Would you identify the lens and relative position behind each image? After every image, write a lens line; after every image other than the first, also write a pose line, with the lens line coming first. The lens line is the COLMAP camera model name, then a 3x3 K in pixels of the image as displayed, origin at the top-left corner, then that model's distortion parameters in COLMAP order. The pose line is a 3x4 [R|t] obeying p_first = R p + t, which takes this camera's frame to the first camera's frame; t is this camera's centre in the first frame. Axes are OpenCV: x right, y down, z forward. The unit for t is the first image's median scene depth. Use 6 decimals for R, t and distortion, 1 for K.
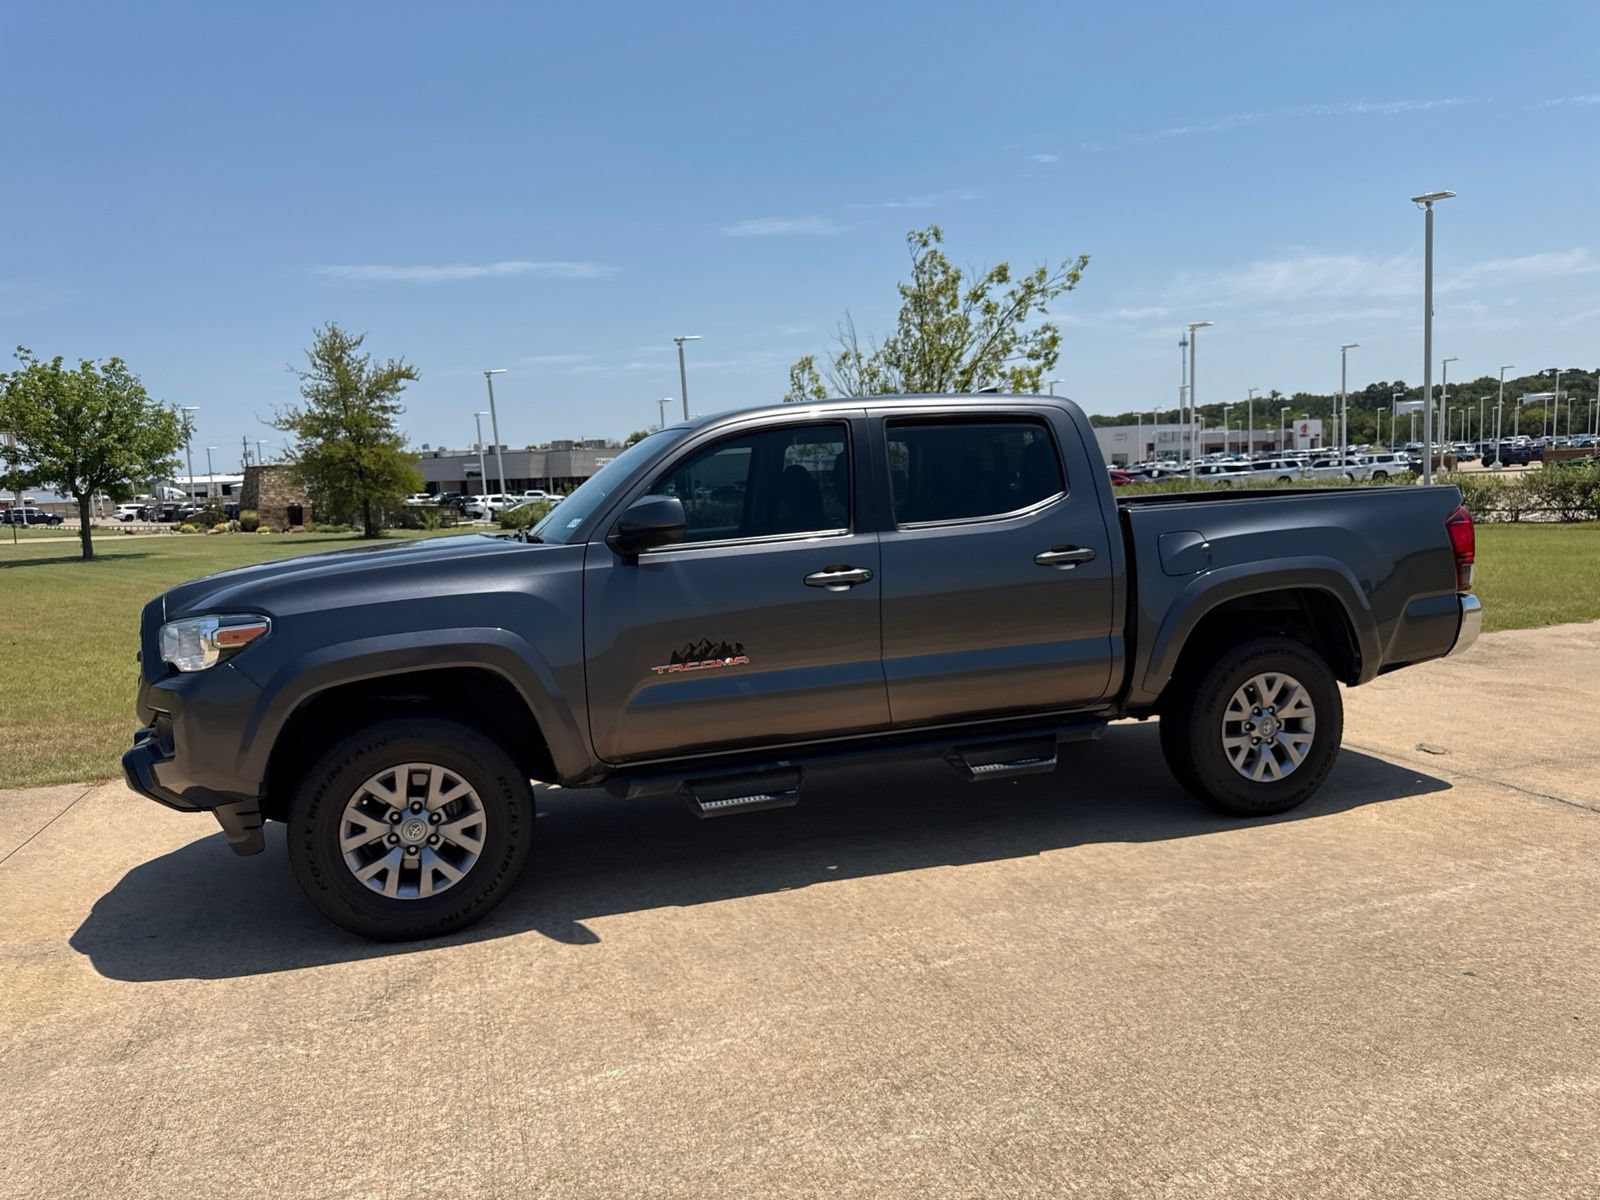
lens RADIAL K [[1142.6, 0, 800.0], [0, 1142.6, 600.0], [0, 0, 1]] dist [0.032648, -0.045131]
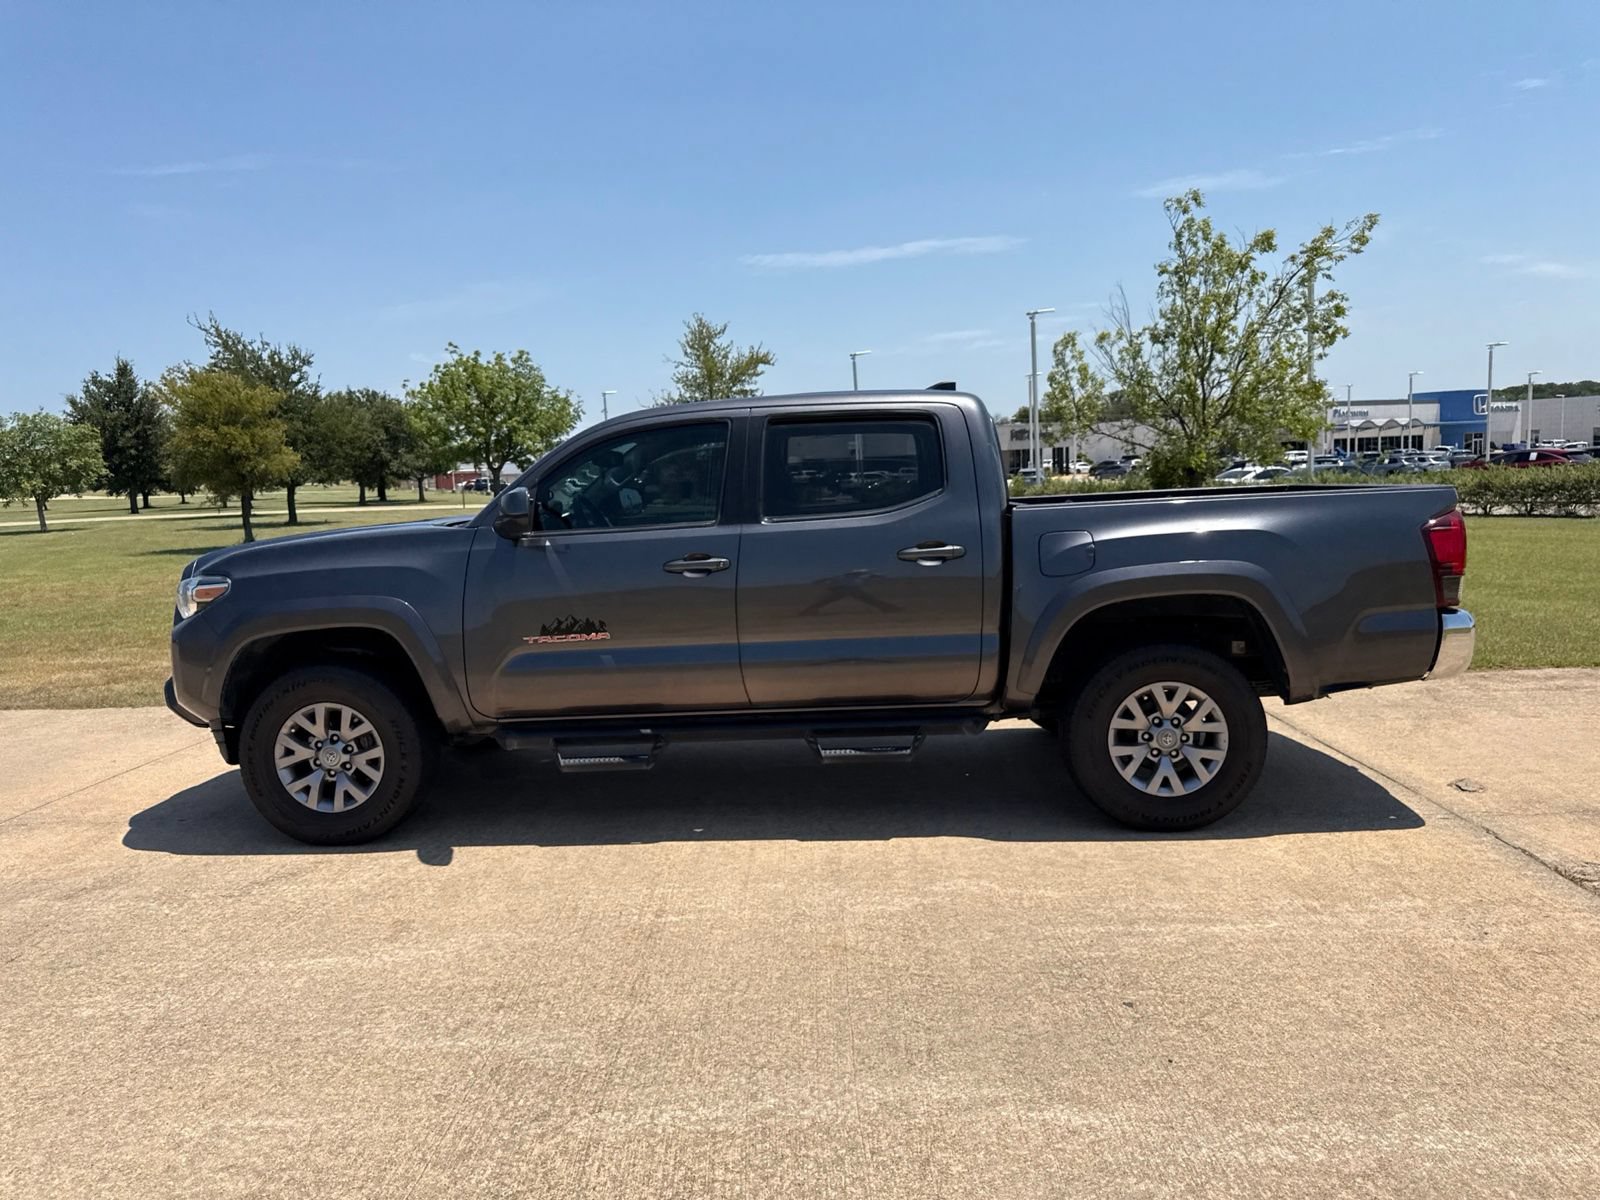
lens RADIAL K [[1136.5, 0, 800.0], [0, 1136.5, 600.0], [0, 0, 1]] dist [0.081149, -0.137501]
pose [[0.941562, 0.048485, -0.333331, 0.477840], [-0.041603, 0.998749, 0.027758, -0.020176], [0.334260, -0.012268, 0.942401, 0.007499]]
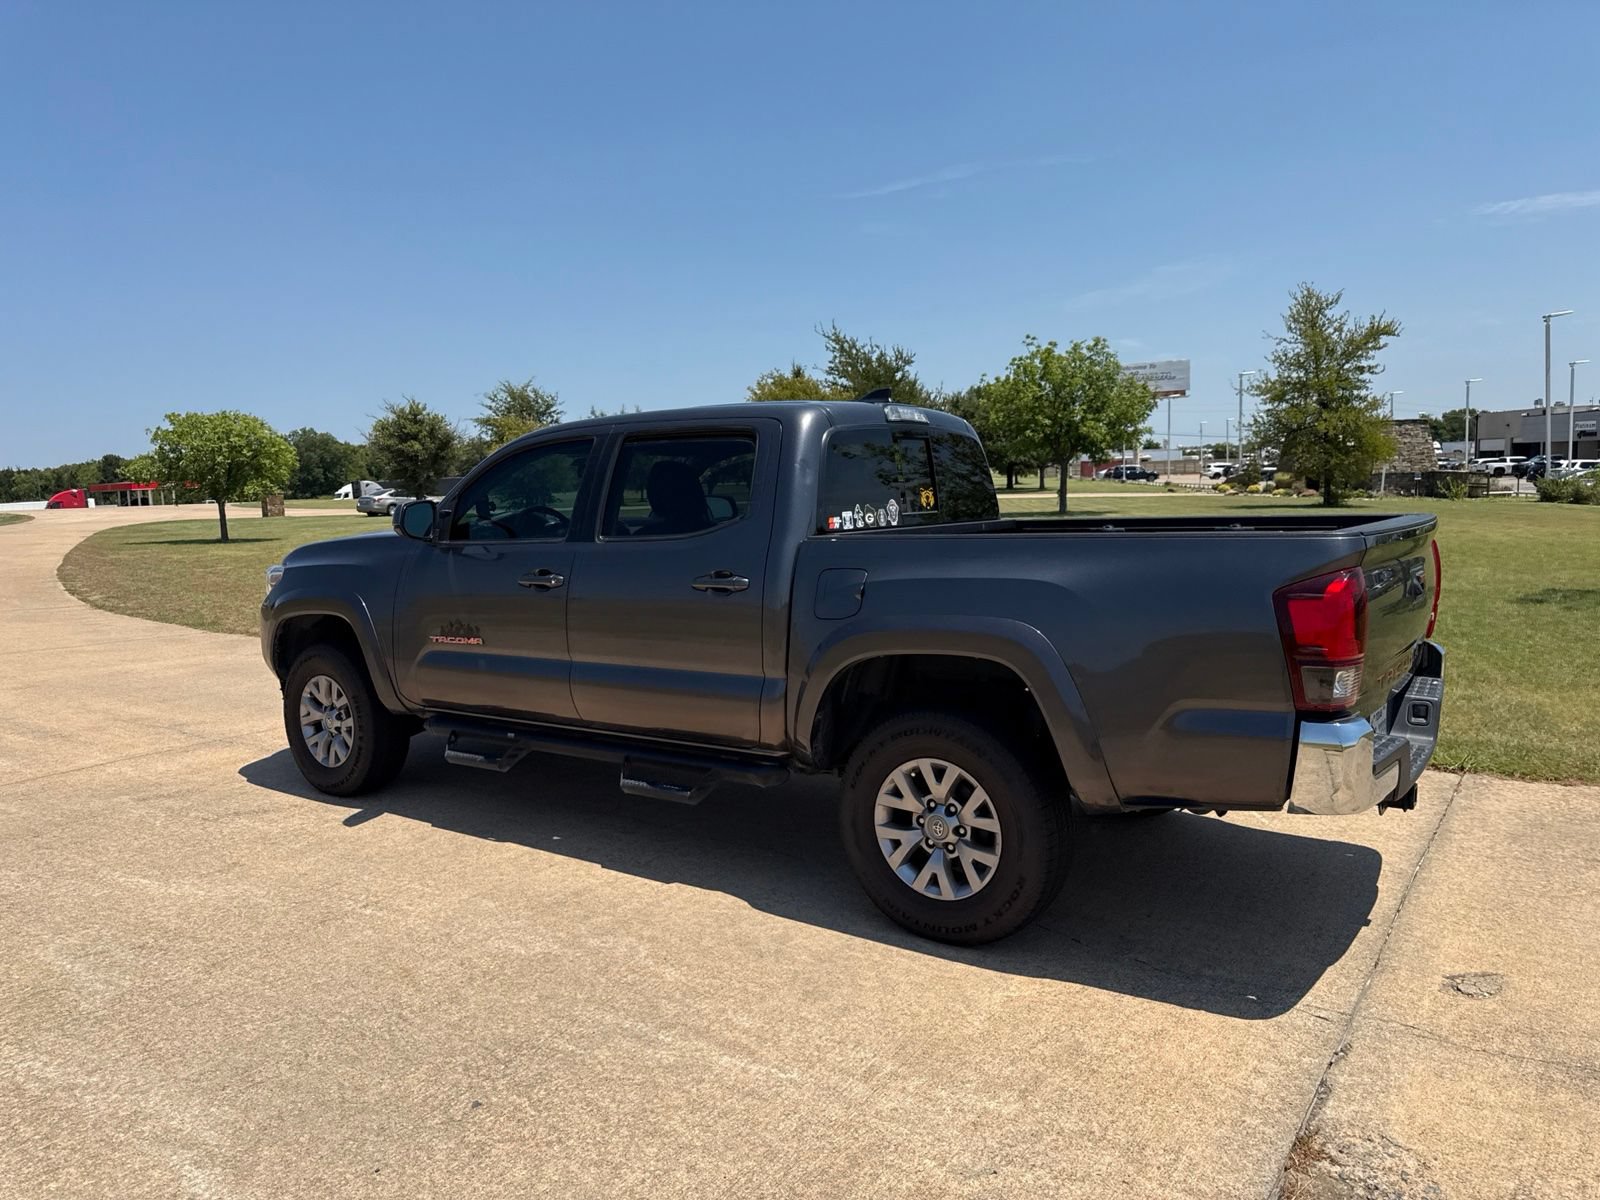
lens RADIAL K [[1143.8, 0, 780.6], [0, 1143.8, 602.2], [0, 0, 1]] dist [0.028701, -0.028862]
pose [[0.599549, 0.110667, -0.792650, 1.034838], [-0.081042, 0.993698, 0.077438, -0.100930], [0.796224, 0.017810, 0.604739, 0.498731]]
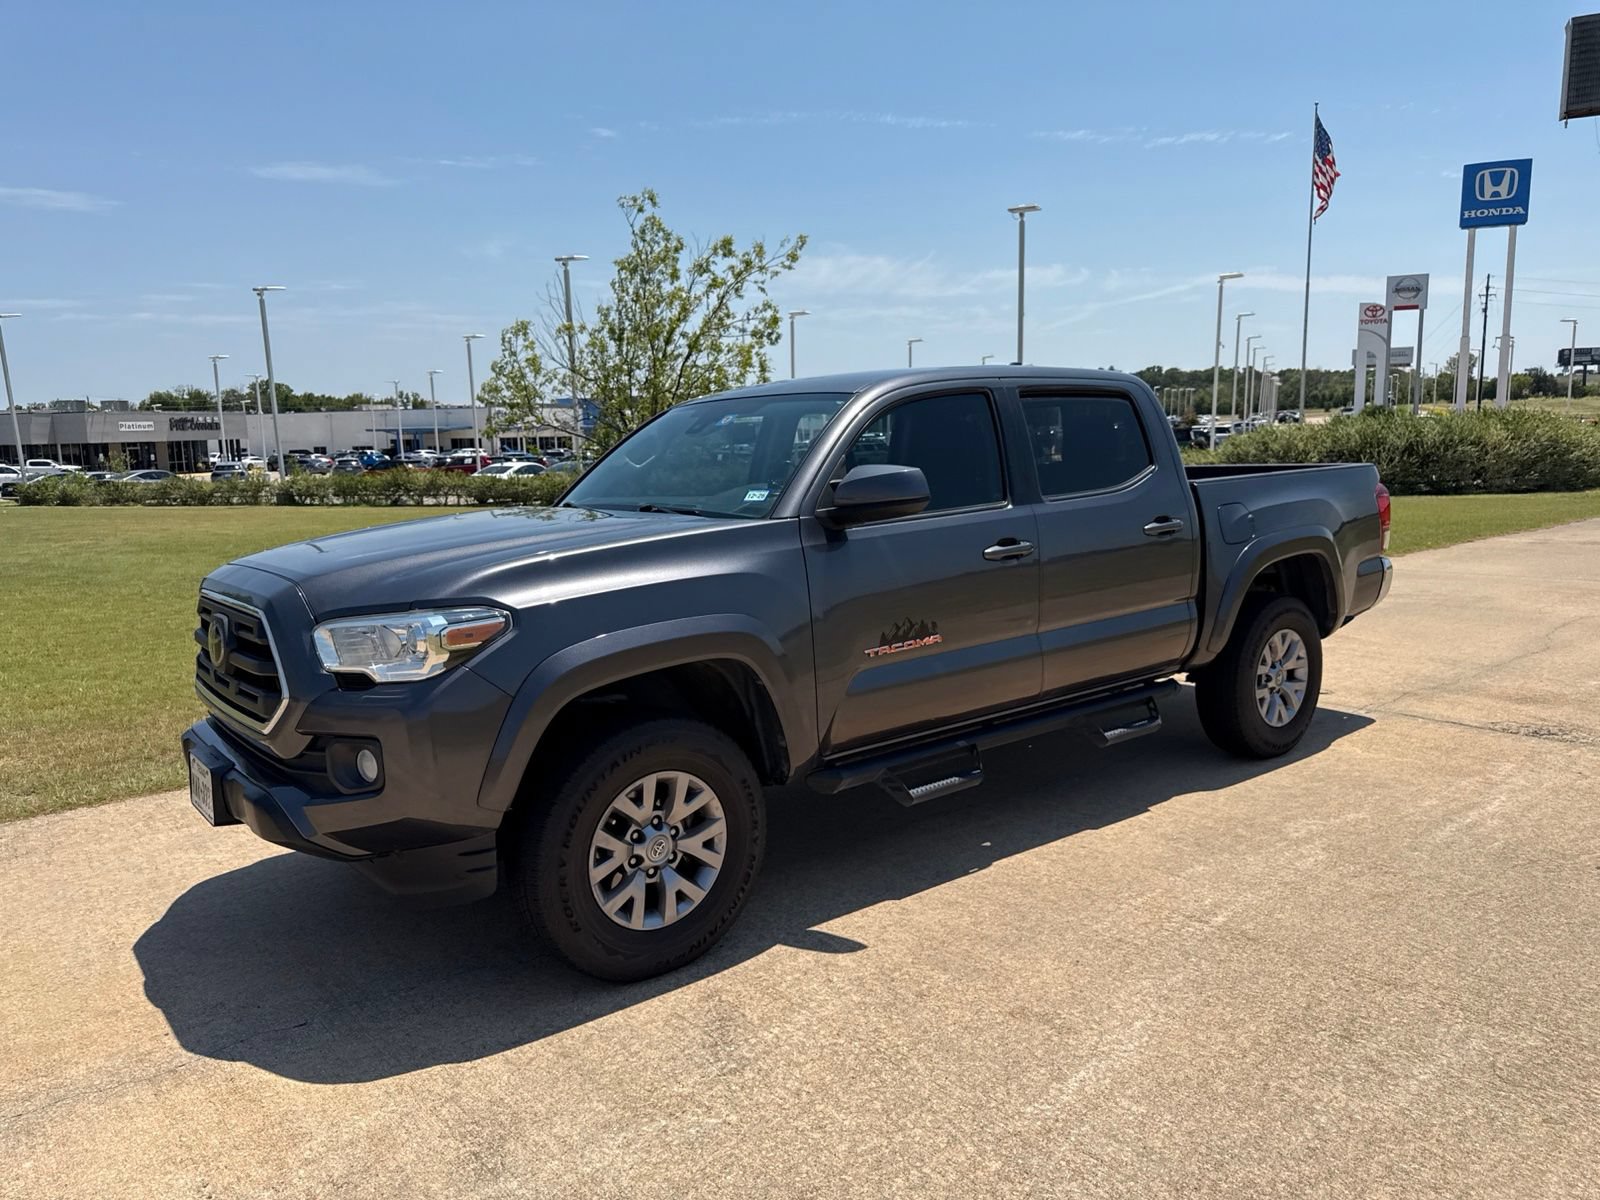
lens RADIAL K [[1142.6, 0, 800.0], [0, 1142.6, 600.0], [0, 0, 1]] dist [0.032648, -0.045131]
pose [[0.931082, -0.032272, 0.363380, -0.480614], [0.024500, 0.999362, 0.025978, -0.006660], [-0.363987, -0.015285, 0.931279, 0.141151]]
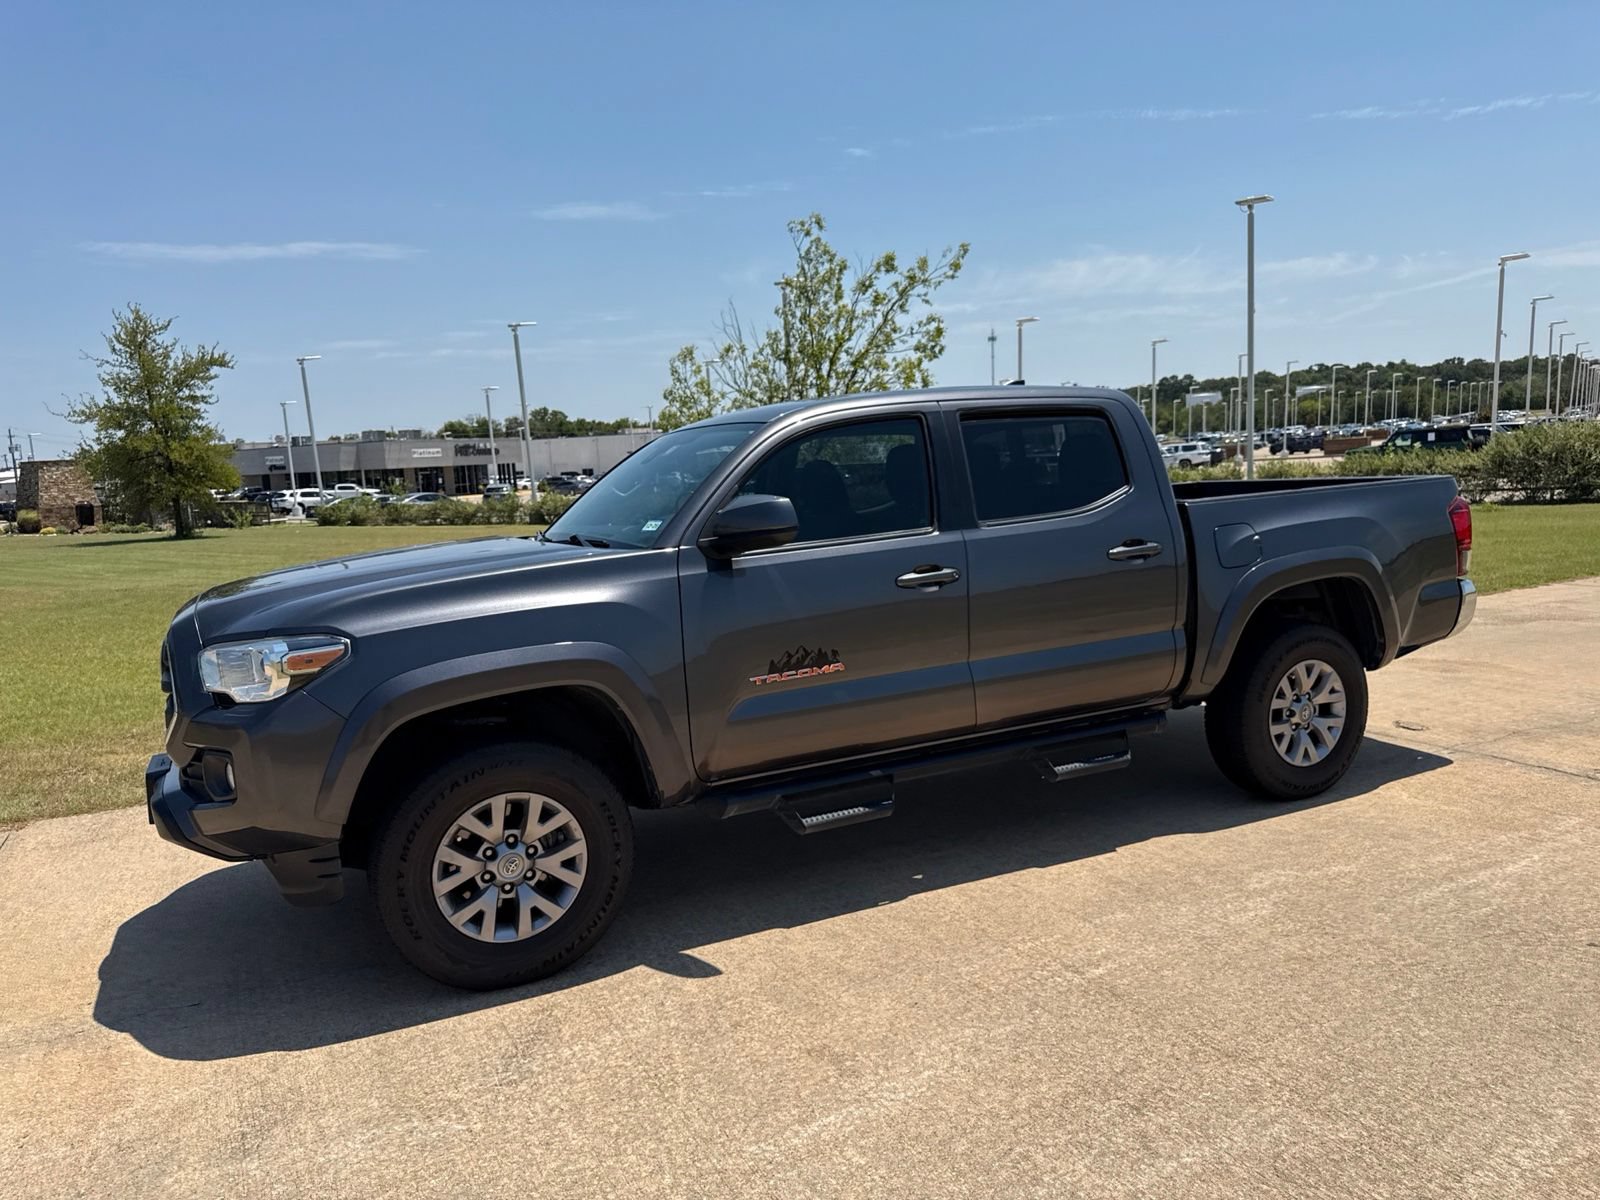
lens RADIAL K [[1143.1, 0, 800.8], [0, 1143.1, 605.4], [0, 0, 1]] dist [0.032374, -0.046456]
pose [[0.987943, -0.025559, 0.152693, -0.214498], [0.023629, 0.999616, 0.014443, -0.012294], [-0.153004, -0.010661, 0.988168, 0.060388]]
